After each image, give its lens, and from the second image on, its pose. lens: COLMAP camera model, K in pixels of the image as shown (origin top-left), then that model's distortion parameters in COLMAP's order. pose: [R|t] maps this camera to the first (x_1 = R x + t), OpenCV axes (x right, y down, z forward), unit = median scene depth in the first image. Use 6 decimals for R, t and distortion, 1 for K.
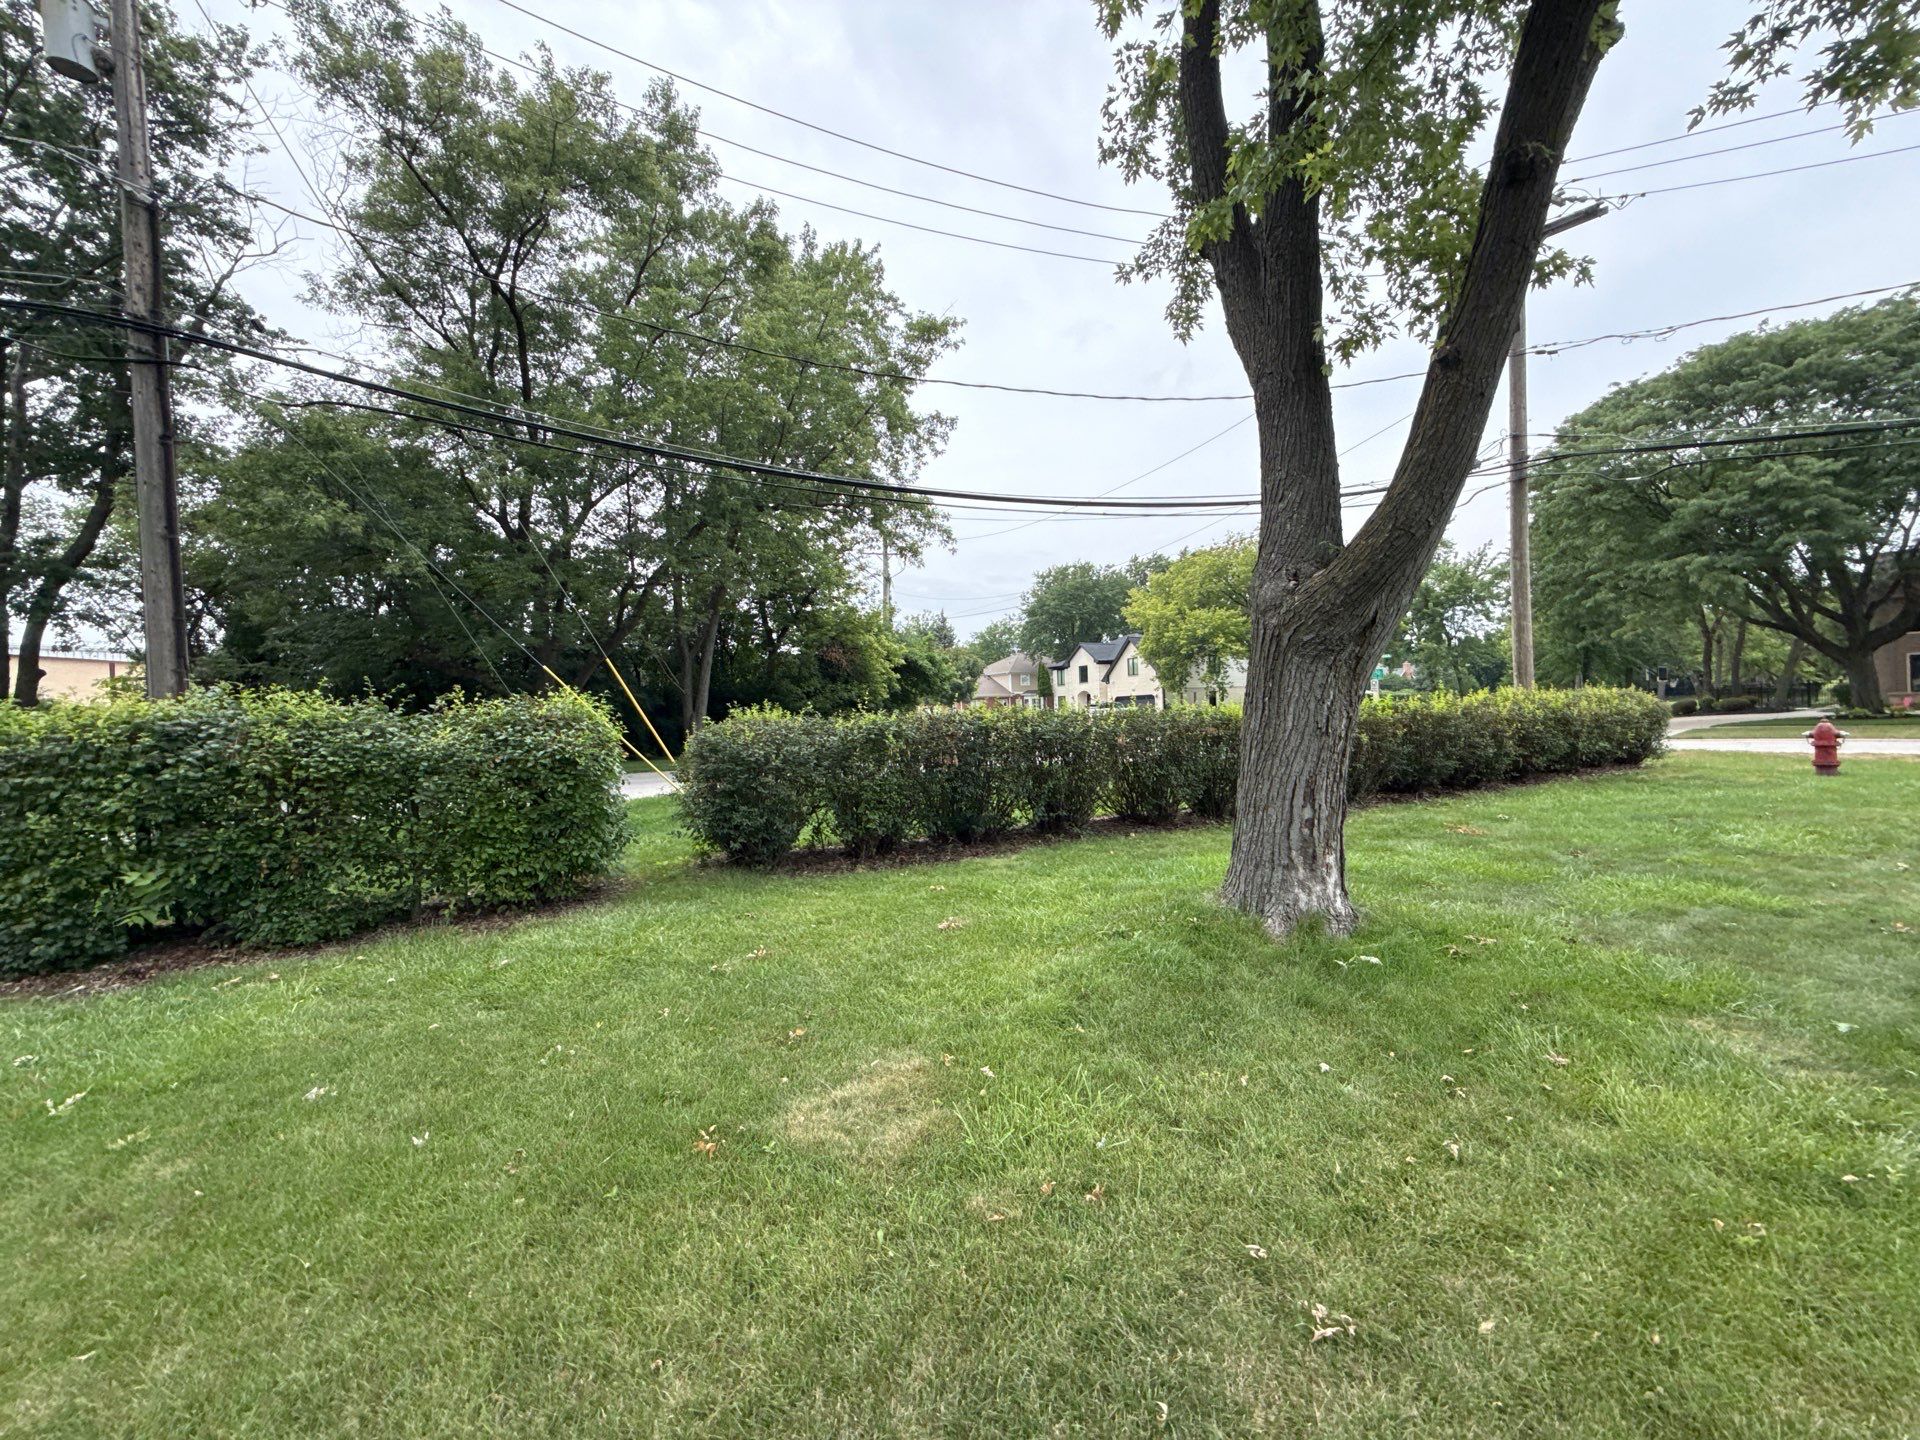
lens RADIAL K [[760.0, 0, 956.6], [0, 760.0, 716.8], [0, 0, 1]] dist [-0.001570, -0.000215]
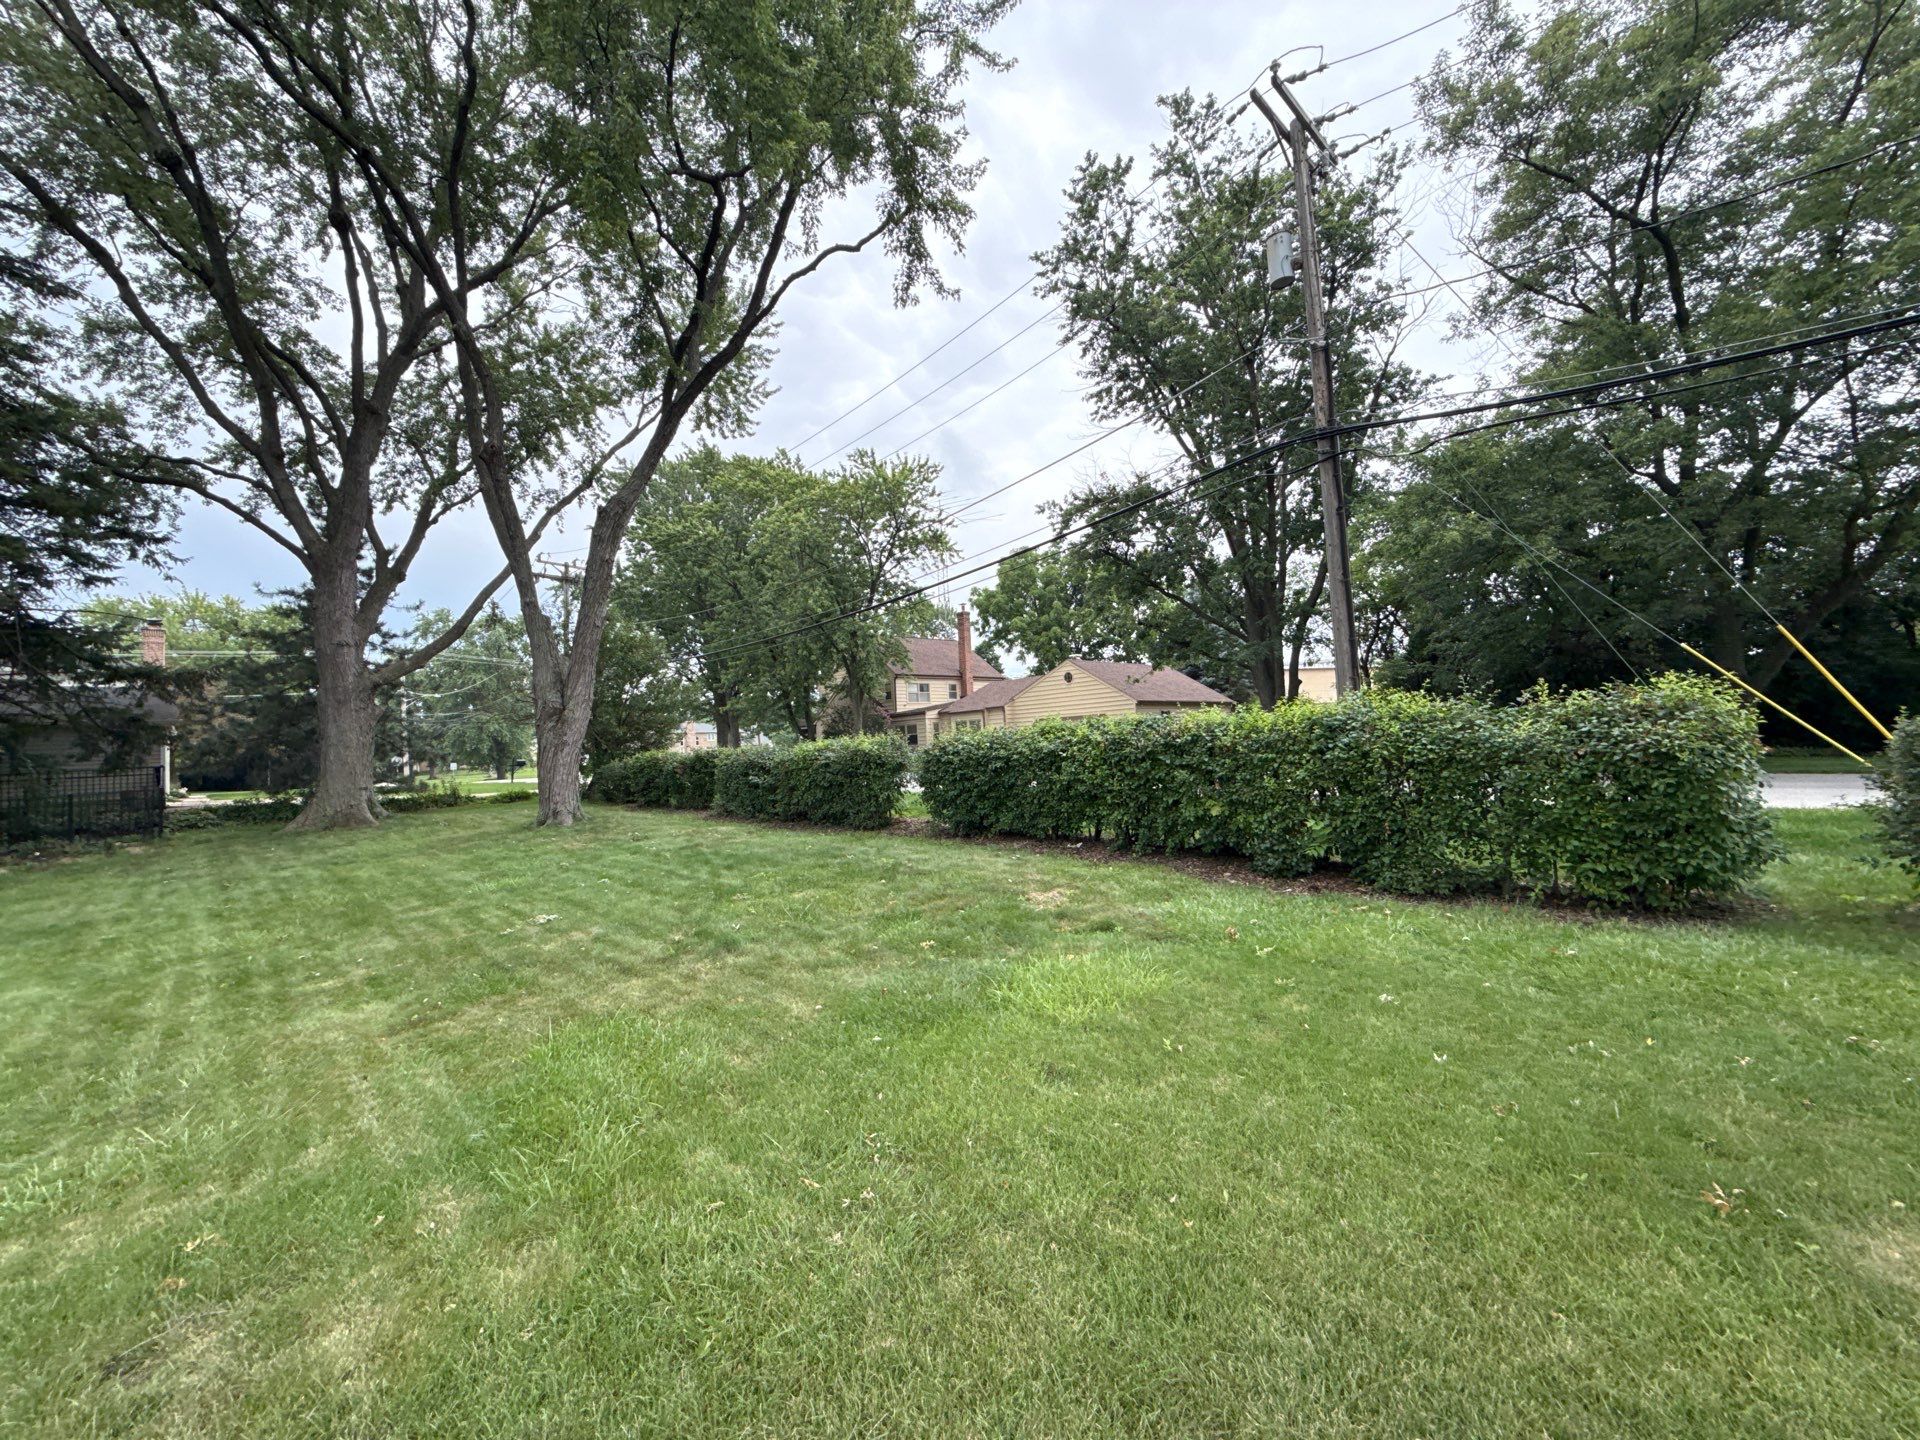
lens RADIAL K [[760.0, 0, 956.6], [0, 760.0, 716.8], [0, 0, 1]] dist [-0.001570, -0.000215]
pose [[0.244206, -0.012514, -0.969643, 0.076740], [0.032553, 0.999459, -0.004701, -0.005289], [0.969177, -0.030417, 0.244481, -0.013281]]
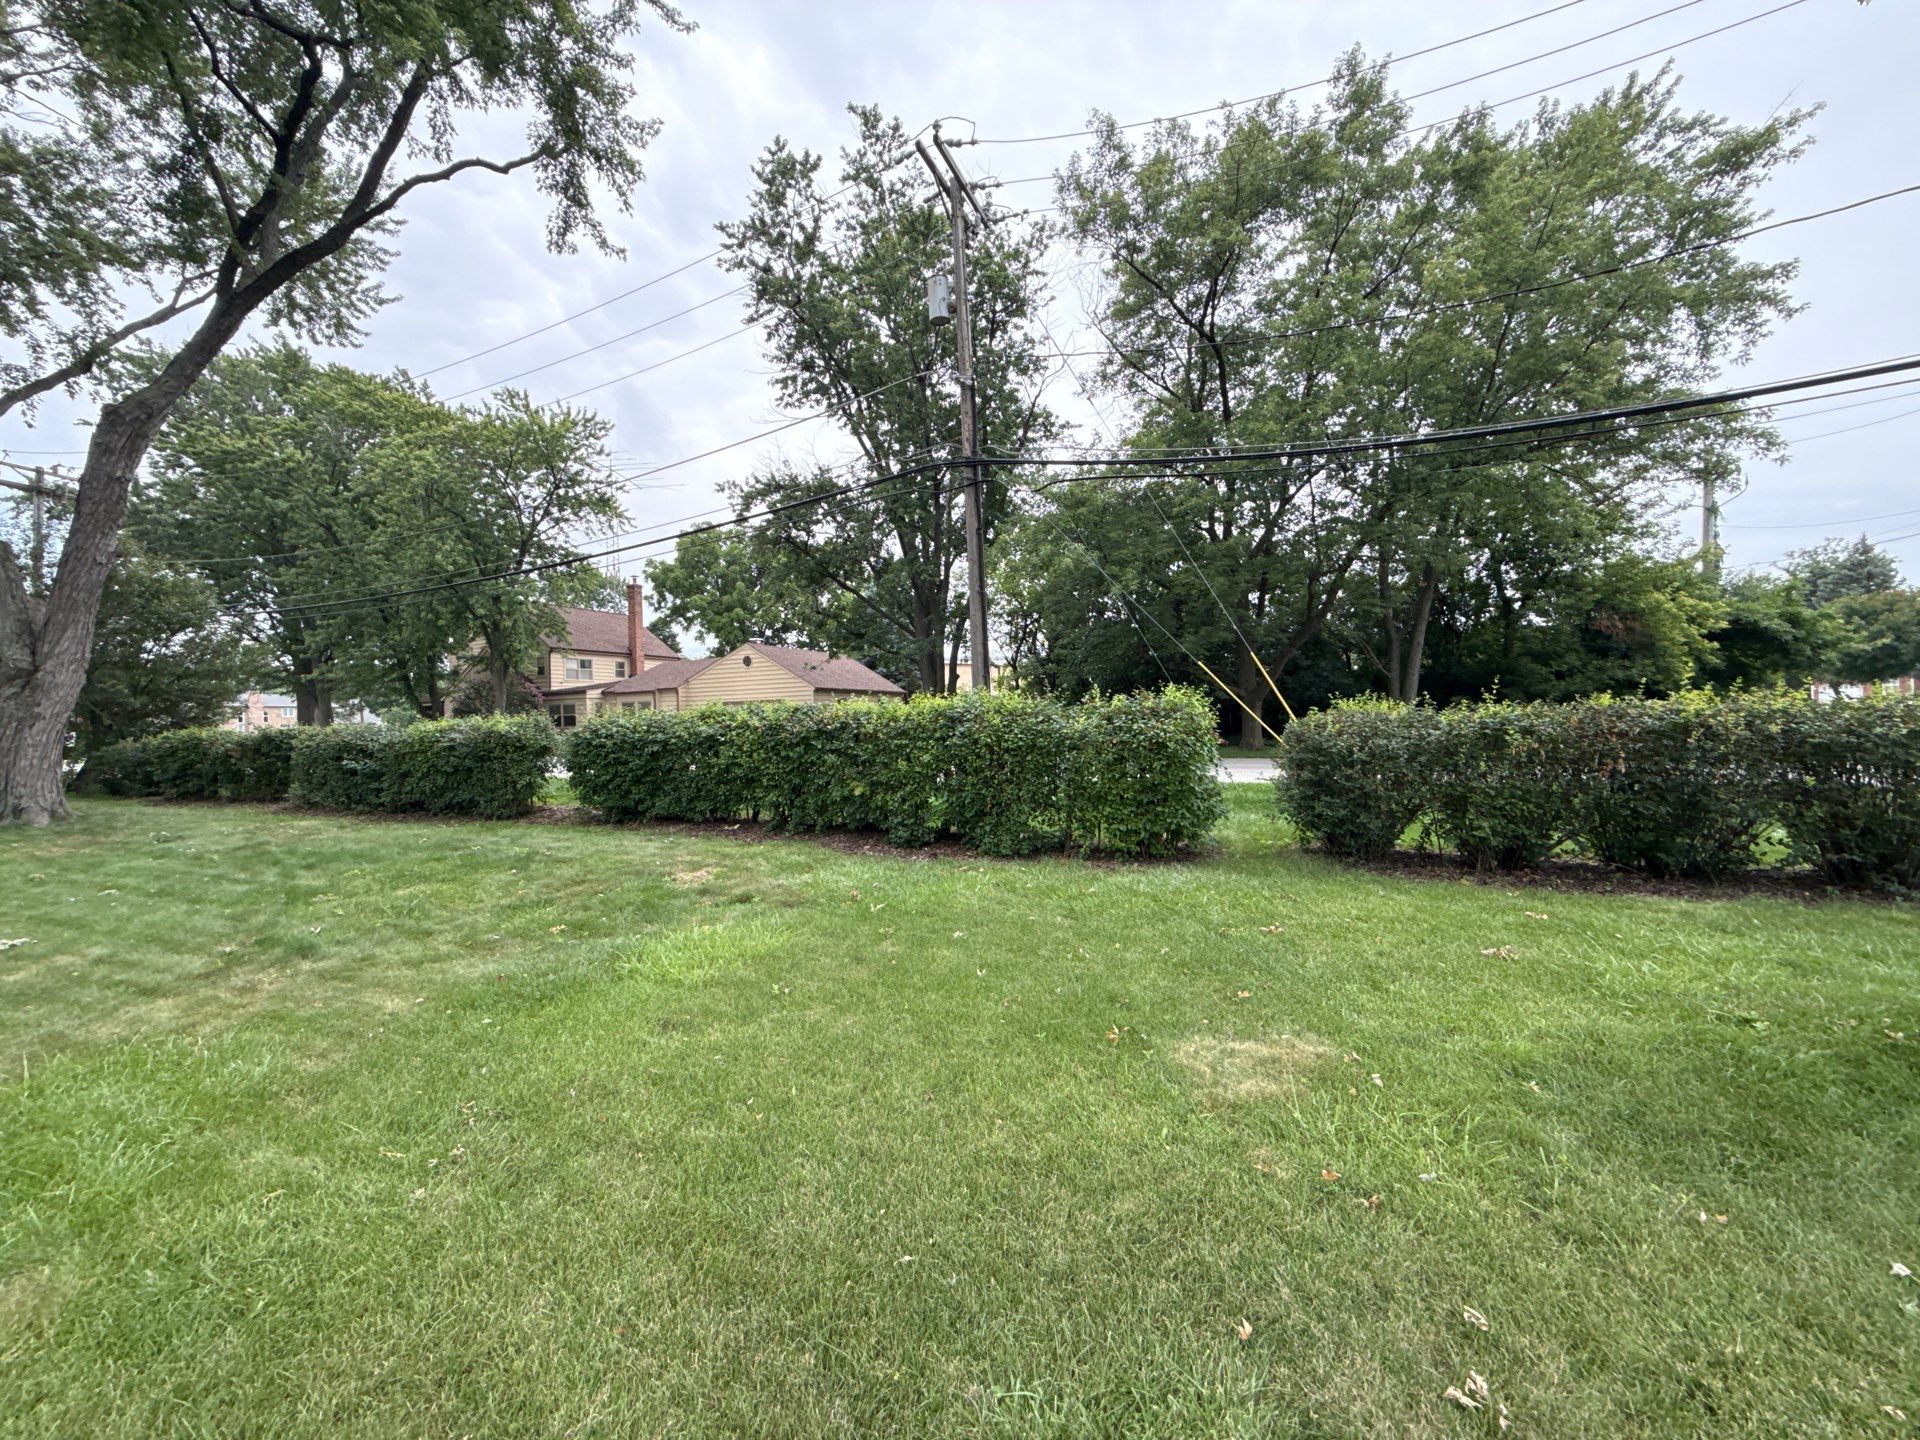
lens RADIAL K [[764.3, 0, 961.3], [0, 764.3, 716.0], [0, 0, 1]] dist [-0.000076, -0.000175]
pose [[0.609544, 0.015606, -0.792599, 0.138091], [0.001278, 0.999786, 0.020668, -0.007011], [0.792751, -0.013611, 0.609393, -0.006639]]
